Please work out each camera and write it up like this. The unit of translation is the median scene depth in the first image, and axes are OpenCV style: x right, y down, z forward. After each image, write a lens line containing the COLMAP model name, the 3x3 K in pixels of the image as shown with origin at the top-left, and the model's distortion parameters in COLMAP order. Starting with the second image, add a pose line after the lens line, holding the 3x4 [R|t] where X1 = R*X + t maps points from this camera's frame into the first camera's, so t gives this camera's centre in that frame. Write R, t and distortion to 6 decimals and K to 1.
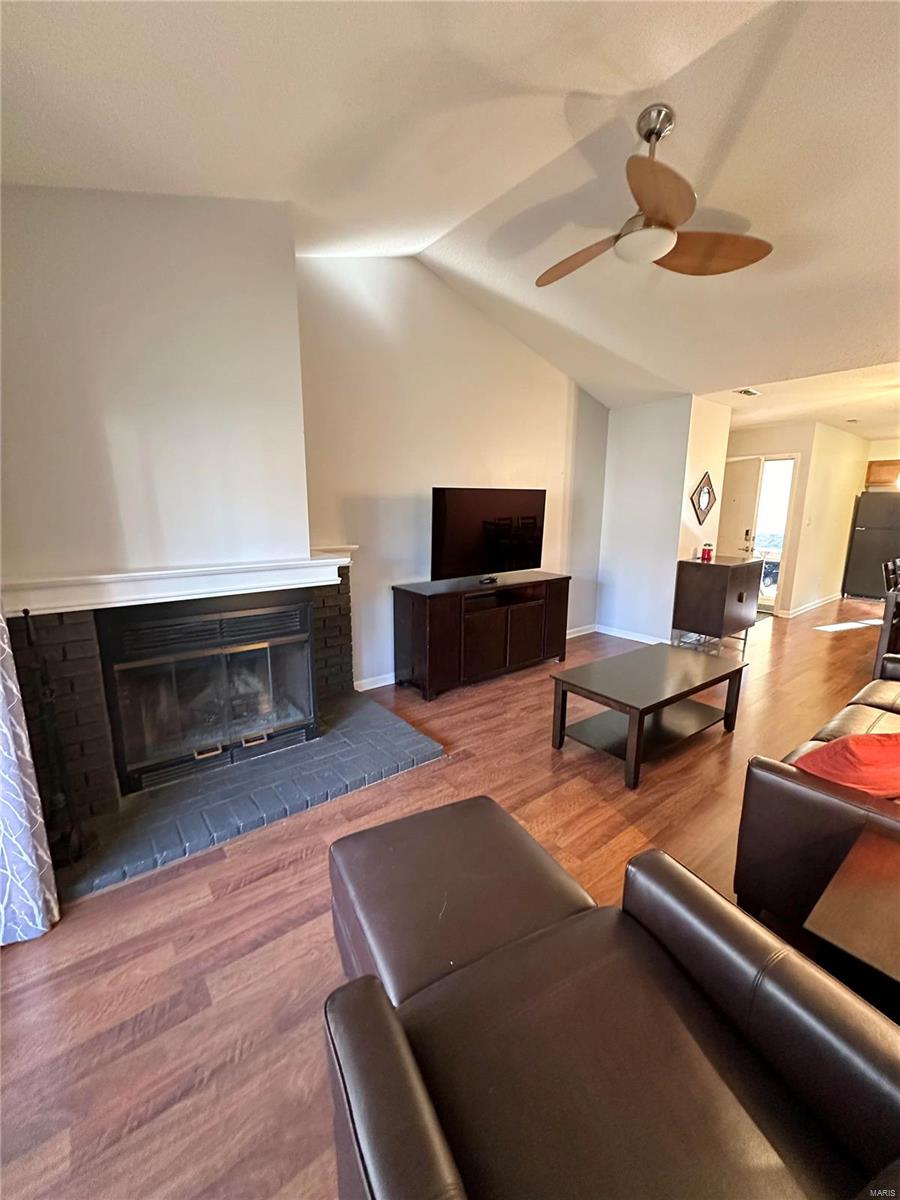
lens RADIAL K [[478.4, 0, 451.5], [0, 478.4, 599.2], [0, 0, 1]] dist [-0.003026, 0.000649]
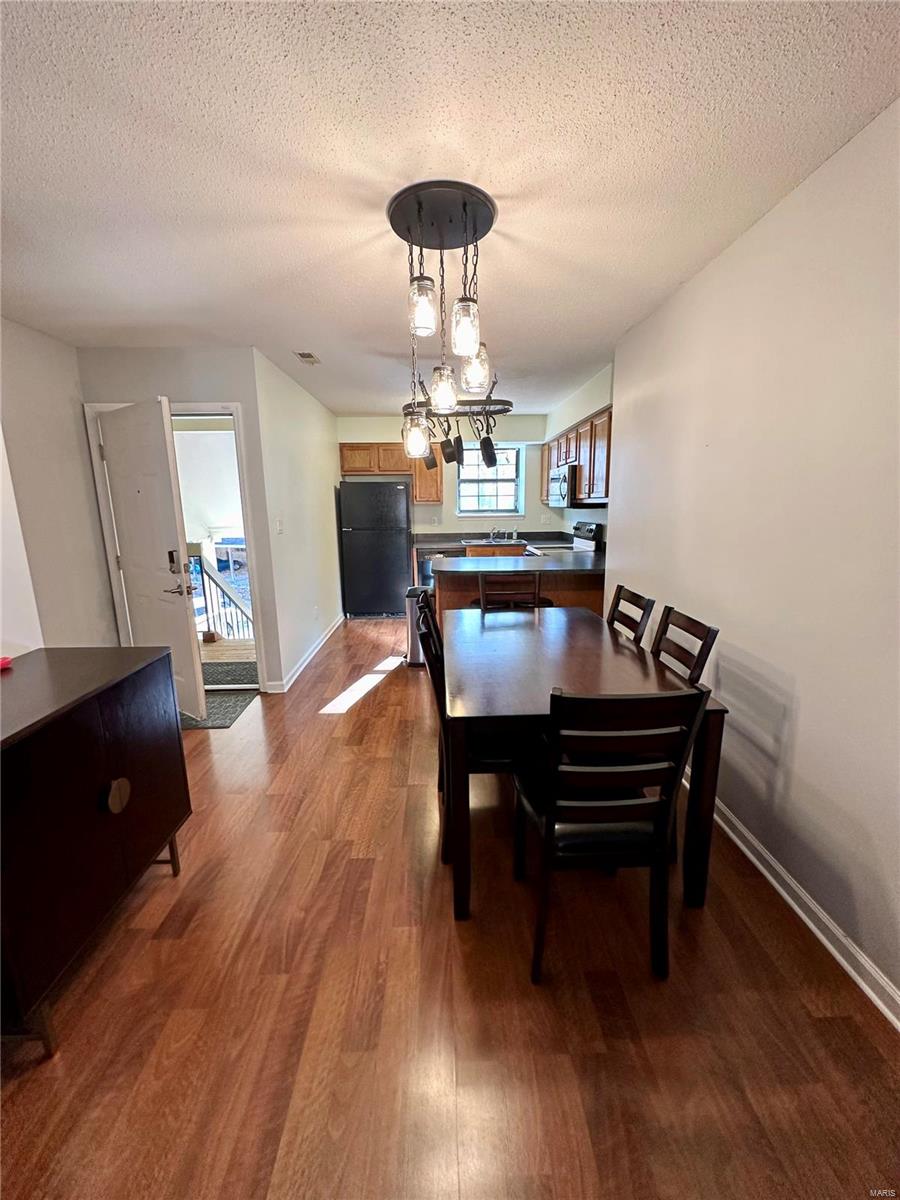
lens RADIAL K [[478.4, 0, 451.5], [0, 478.4, 599.2], [0, 0, 1]] dist [-0.003026, 0.000649]
pose [[0.598500, -0.170913, 0.782679, 0.511827], [0.167558, 0.982075, 0.086327, -0.116268], [-0.783404, 0.079477, 0.616410, 0.614346]]
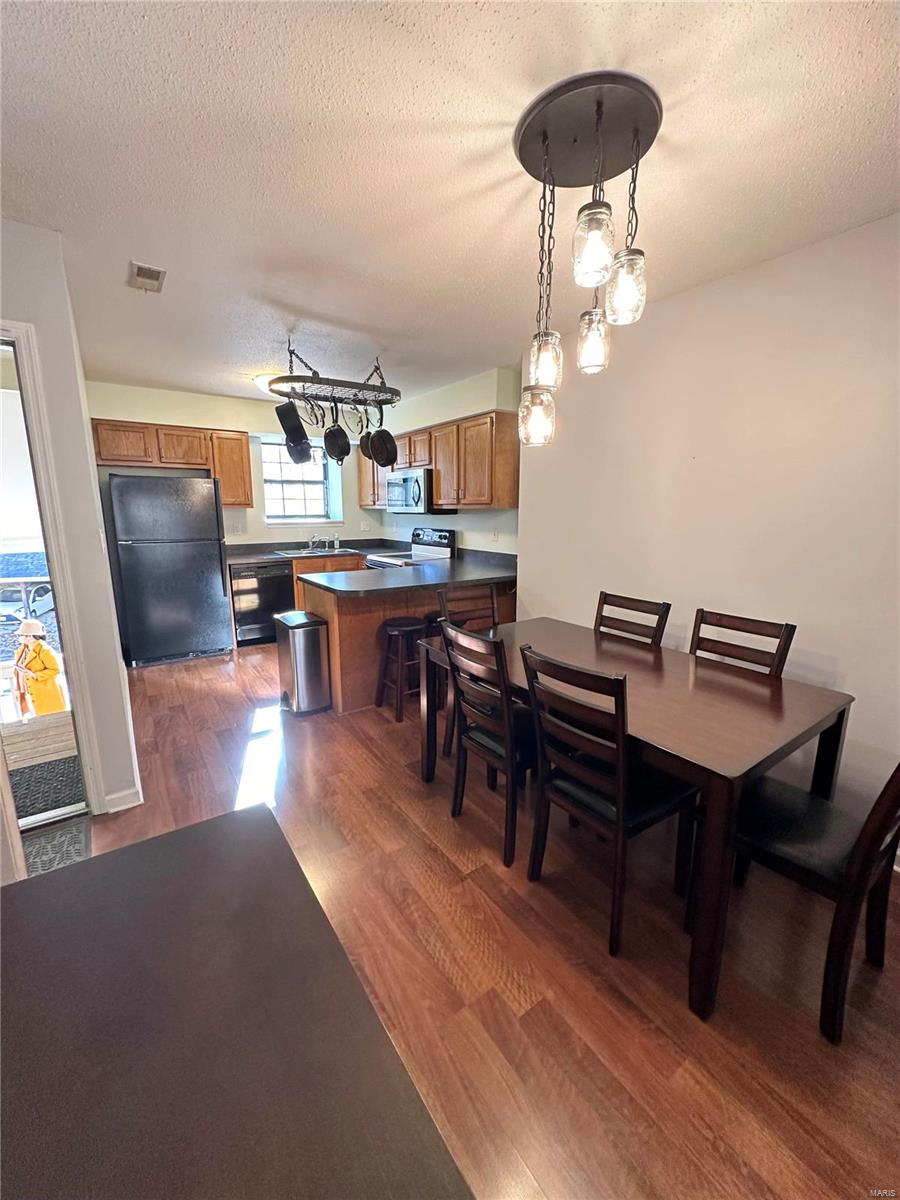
lens RADIAL K [[478.4, 0, 451.5], [0, 478.4, 599.2], [0, 0, 1]] dist [-0.003026, 0.000649]
pose [[0.054564, -0.193963, 0.979490, 0.511167], [0.188645, 0.965288, 0.180642, -0.175176], [-0.980528, 0.174920, 0.089260, 0.922145]]
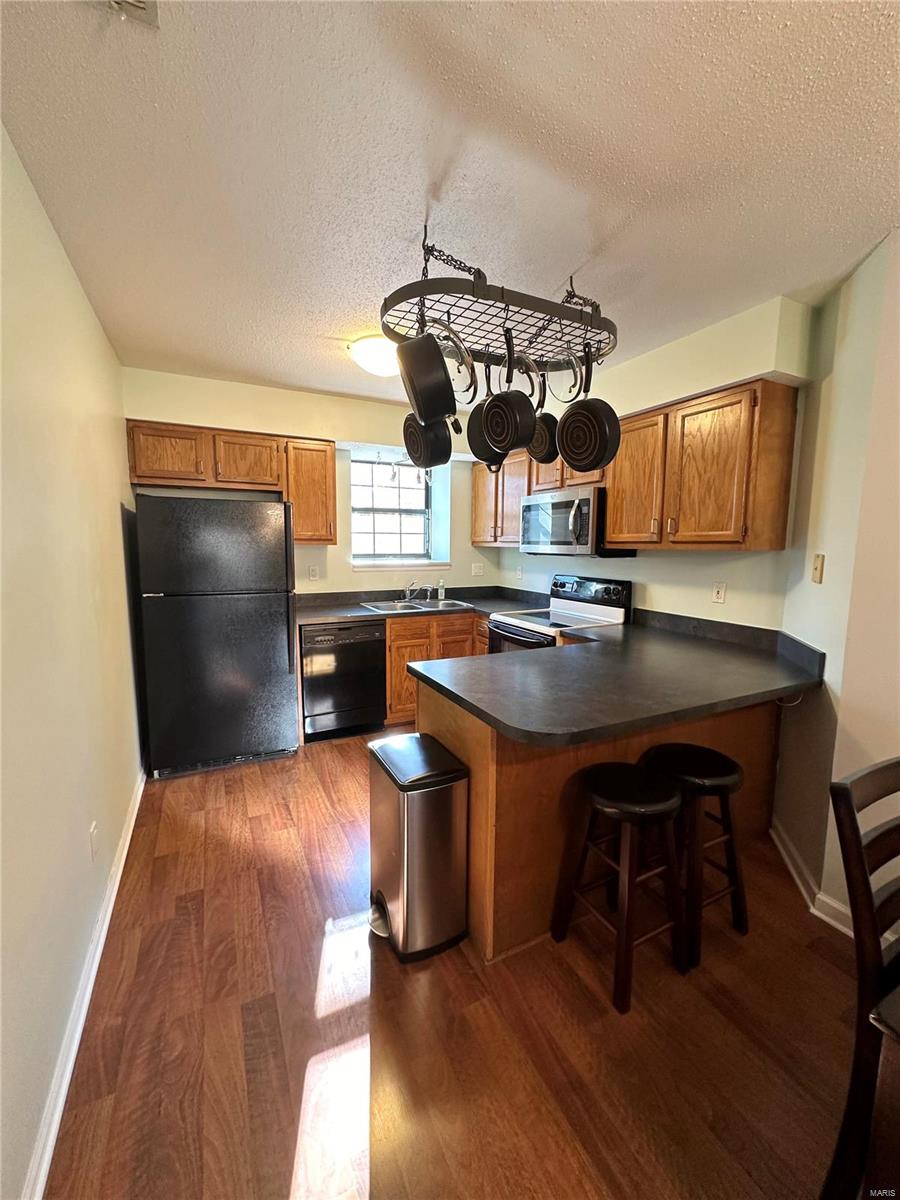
lens RADIAL K [[478.4, 0, 451.5], [0, 478.4, 599.2], [0, 0, 1]] dist [-0.003026, 0.000649]
pose [[0.197008, -0.119743, 0.973062, 0.839885], [0.178678, 0.980276, 0.084456, -0.207647], [-0.963982, 0.157226, 0.214518, 1.081539]]
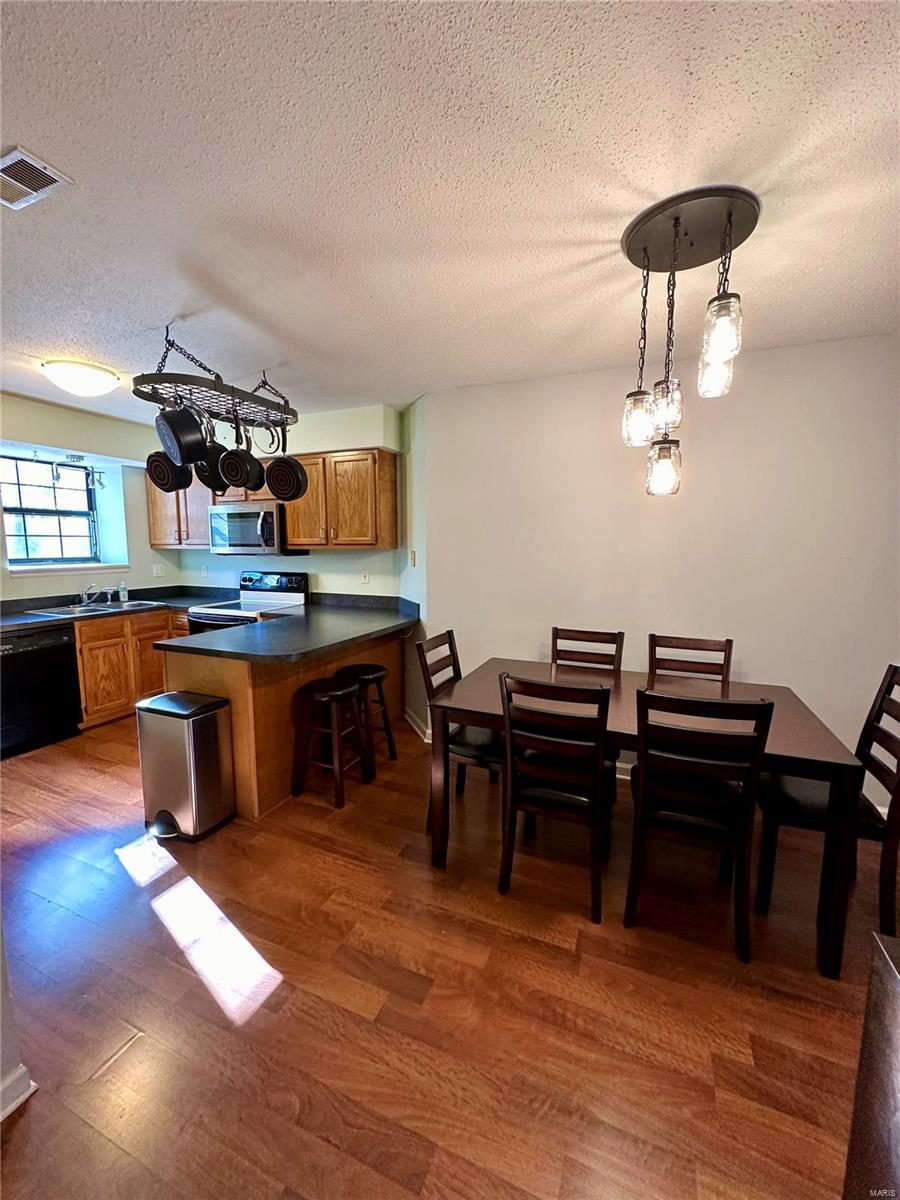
lens RADIAL K [[478.4, 0, 451.5], [0, 478.4, 599.2], [0, 0, 1]] dist [-0.003026, 0.000649]
pose [[-0.483742, -0.105549, 0.868823, 0.614924], [0.161447, 0.964904, 0.207112, -0.226641], [-0.860191, 0.240458, -0.449724, 1.163191]]
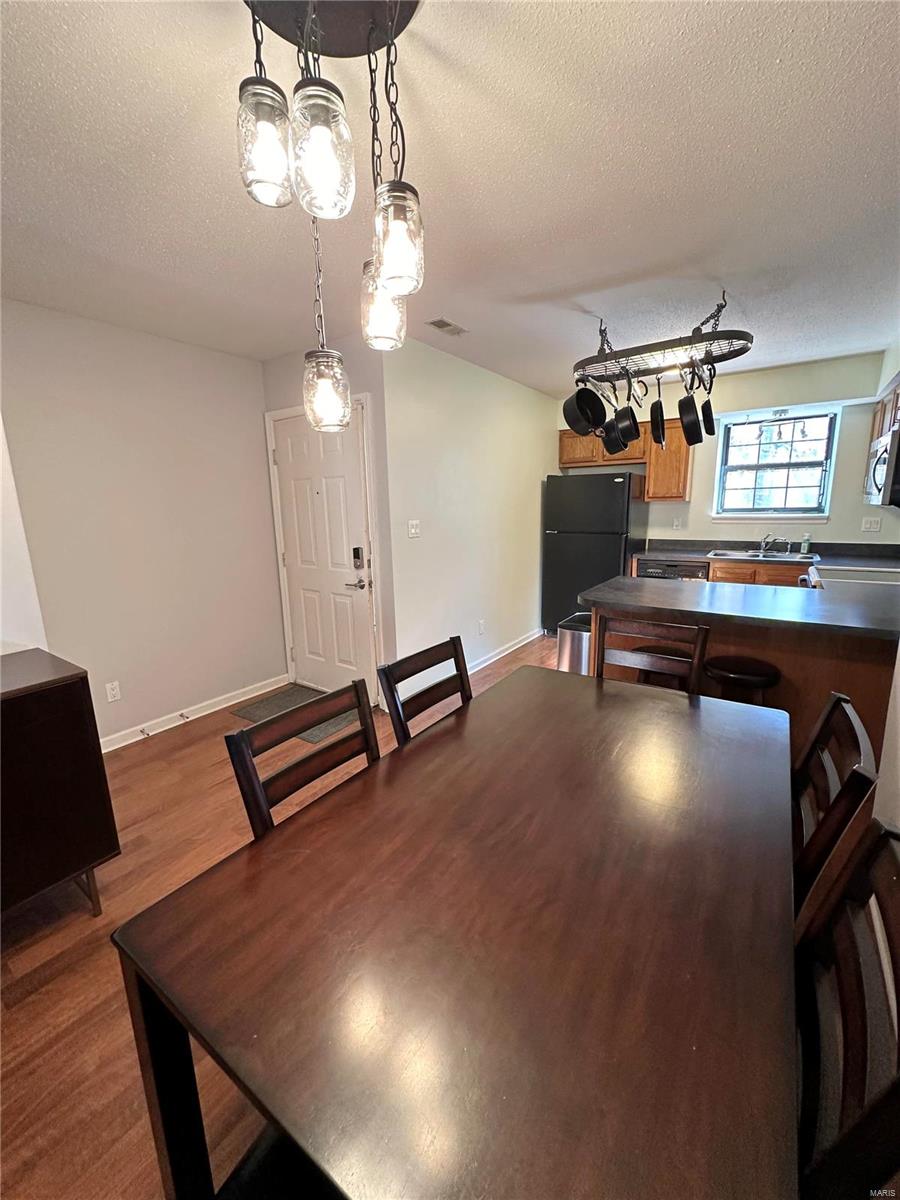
lens RADIAL K [[478.4, 0, 451.5], [0, 478.4, 599.2], [0, 0, 1]] dist [-0.003026, 0.000649]
pose [[0.955916, -0.080263, 0.282457, 0.818929], [0.079610, 0.996730, 0.013808, -0.115357], [-0.282642, 0.009287, 0.959181, 0.627305]]
